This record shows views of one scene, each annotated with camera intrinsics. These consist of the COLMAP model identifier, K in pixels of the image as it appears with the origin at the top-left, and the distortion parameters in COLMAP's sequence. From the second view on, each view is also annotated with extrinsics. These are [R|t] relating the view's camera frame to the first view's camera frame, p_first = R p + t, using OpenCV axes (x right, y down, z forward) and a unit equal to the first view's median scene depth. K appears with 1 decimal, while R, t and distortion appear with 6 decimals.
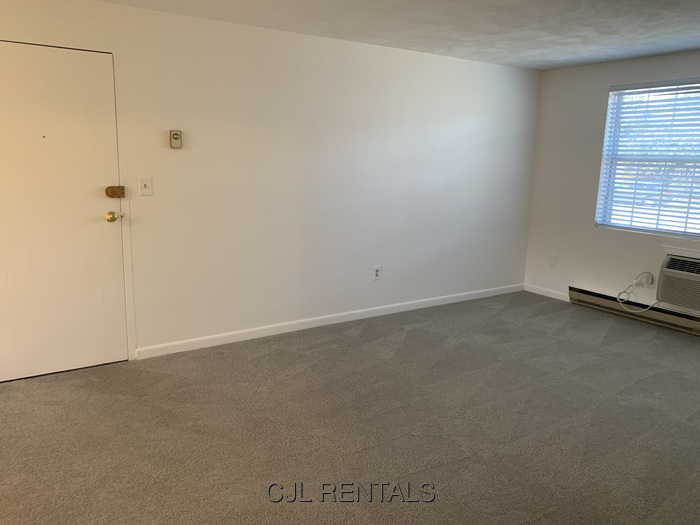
lens RADIAL K [[538.6, 0, 350.0], [0, 538.6, 262.5], [0, 0, 1]] dist [0.005750, 0.001755]
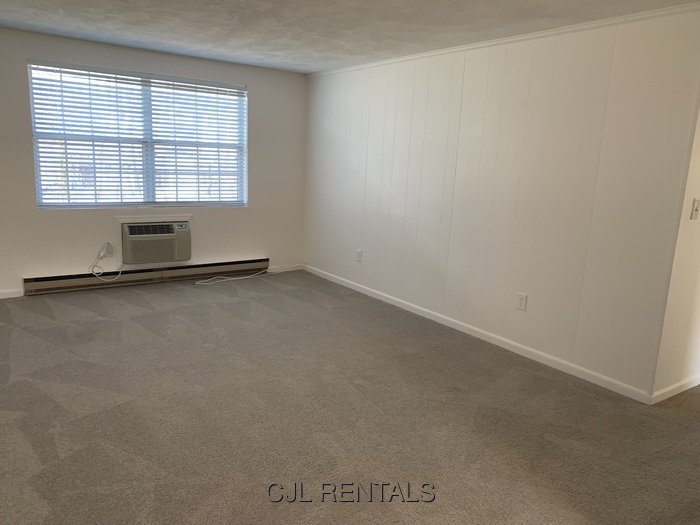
lens RADIAL K [[538.6, 0, 350.0], [0, 538.6, 262.5], [0, 0, 1]] dist [0.005750, 0.001755]
pose [[-0.039029, -0.222376, 0.974179, -0.556766], [0.148035, 0.962877, 0.225727, -0.120234], [-0.988212, 0.153023, -0.004661, 0.529492]]
